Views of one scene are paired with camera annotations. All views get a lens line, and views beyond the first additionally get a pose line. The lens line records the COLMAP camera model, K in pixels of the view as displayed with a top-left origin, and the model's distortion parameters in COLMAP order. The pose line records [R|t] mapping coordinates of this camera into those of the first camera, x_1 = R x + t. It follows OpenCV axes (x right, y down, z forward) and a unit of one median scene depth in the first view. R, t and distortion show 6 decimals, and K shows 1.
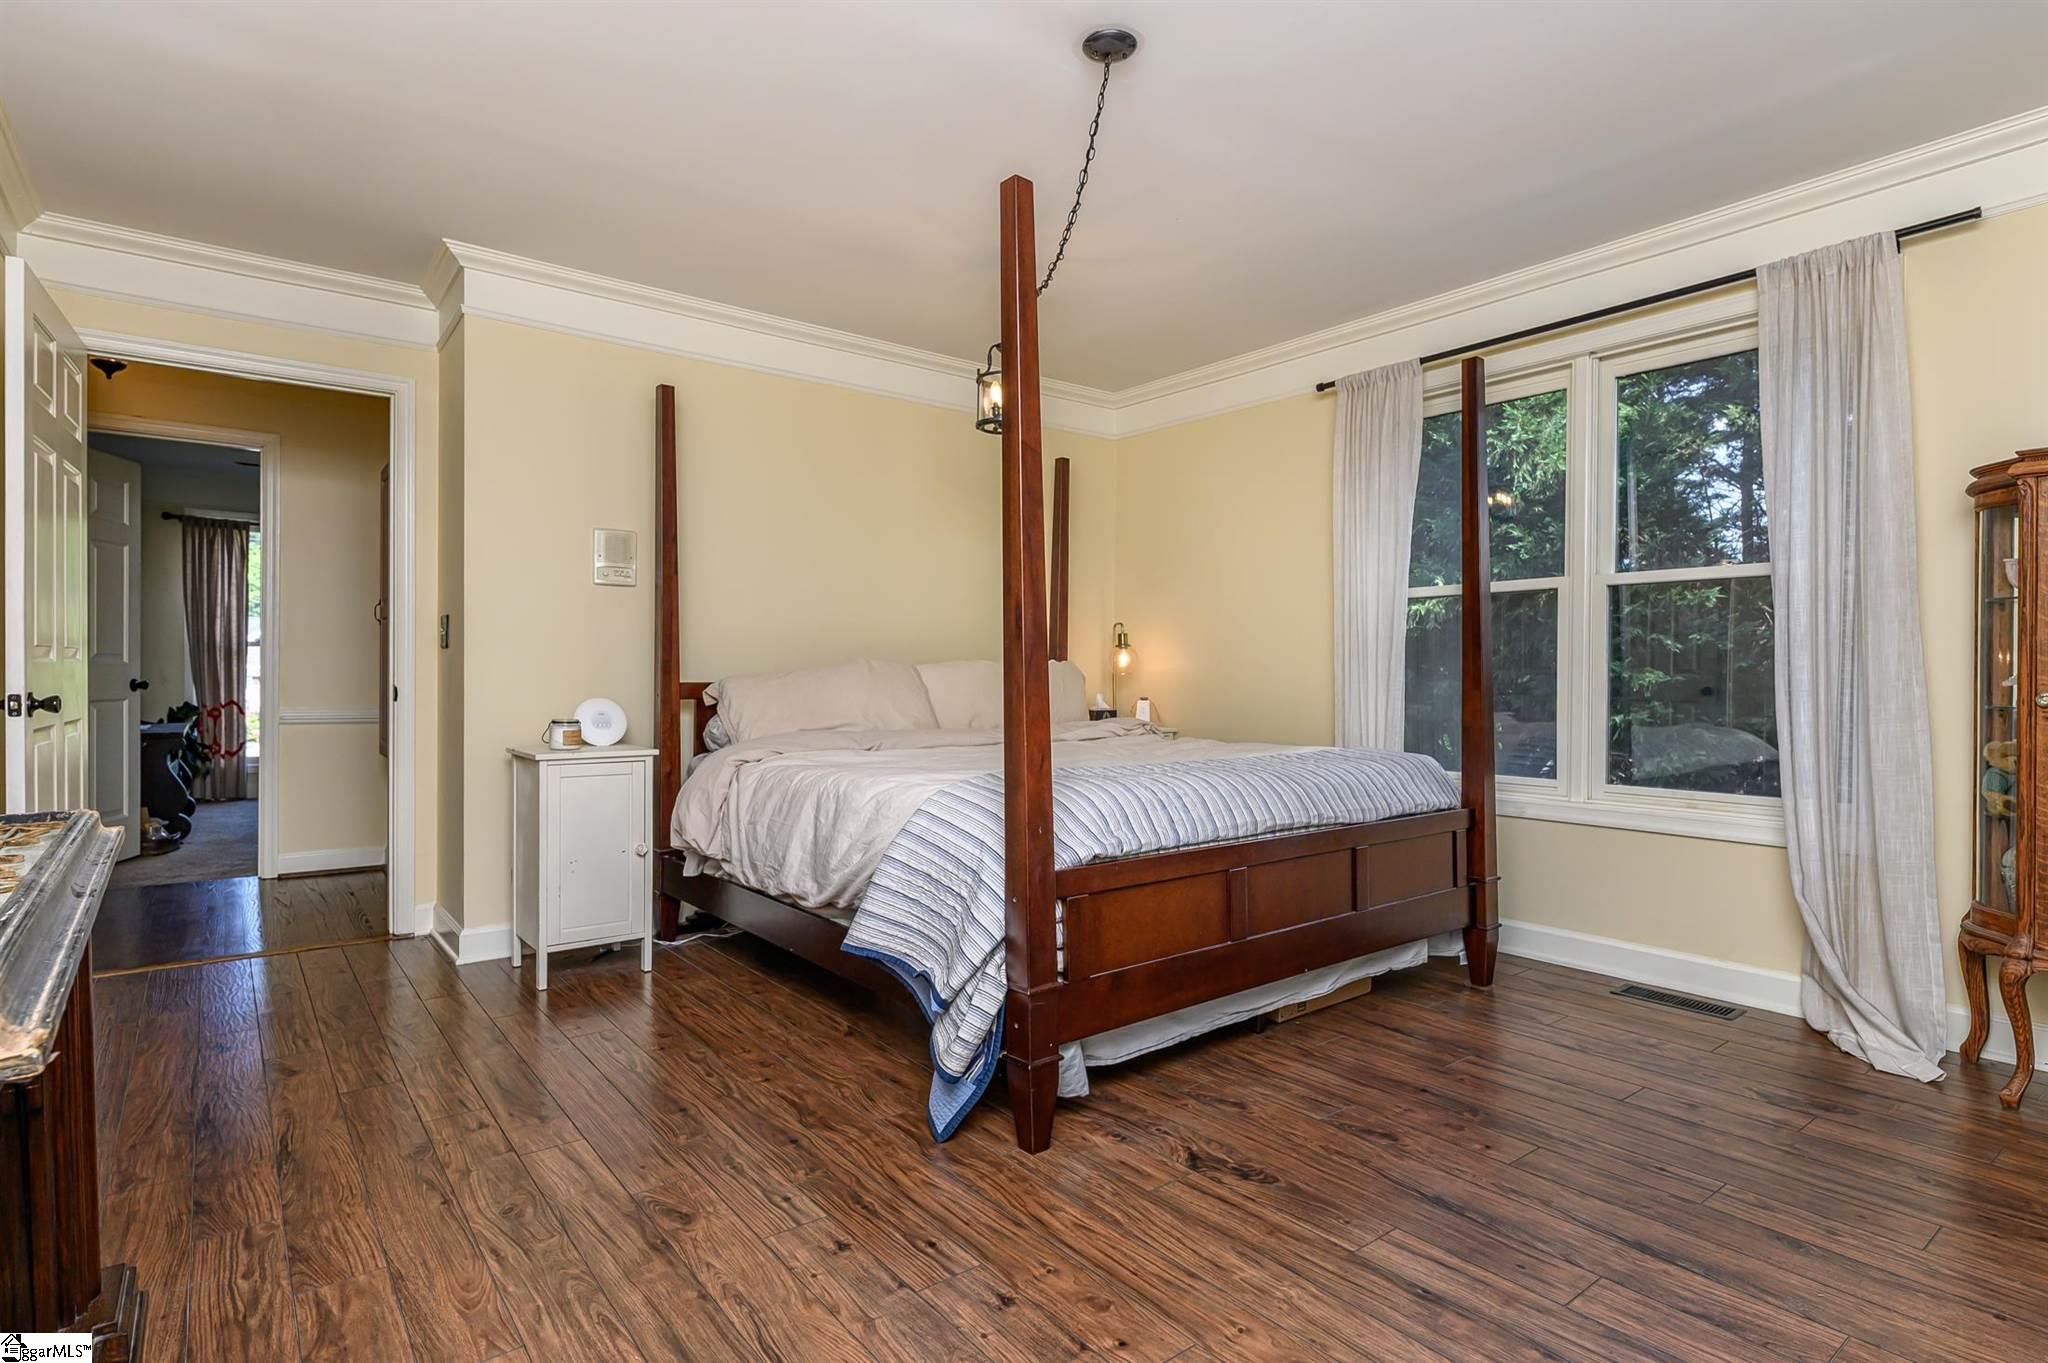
lens RADIAL K [[1038.3, 0, 1024.0], [0, 1038.3, 681.5], [0, 0, 1]] dist [0.002968, 0.000460]
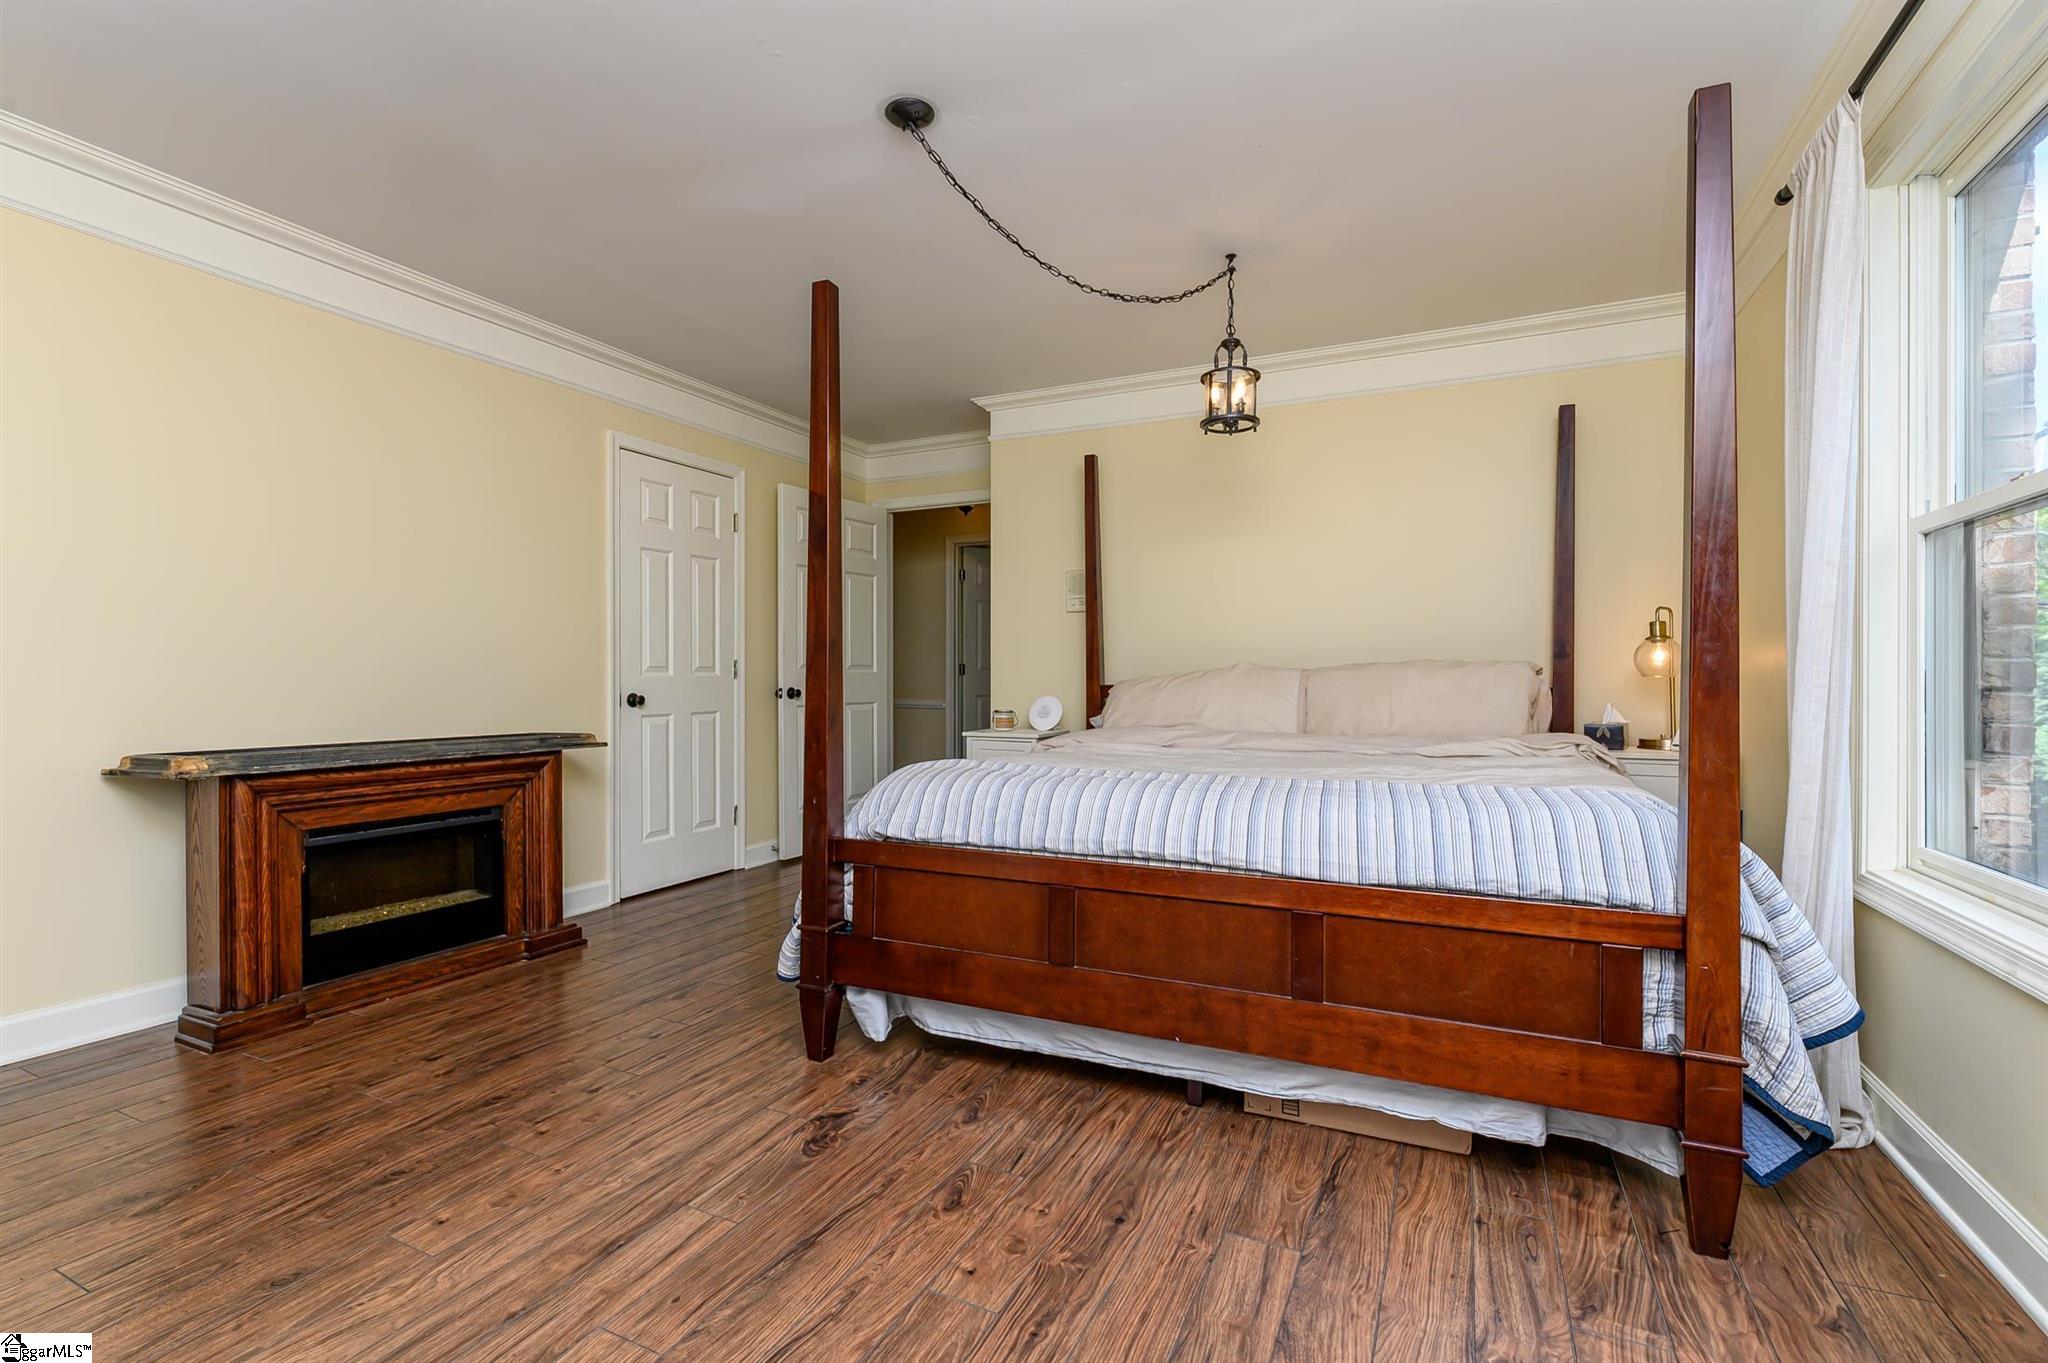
lens RADIAL K [[910.3, 0, 1024.0], [0, 910.3, 681.5], [0, 0, 1]] dist [-0.000265, 0.000007]
pose [[0.442346, -0.000943, -0.896844, 1.019931], [-0.006471, 0.999970, -0.004244, 0.003565], [0.896821, 0.007680, 0.442327, 0.687140]]
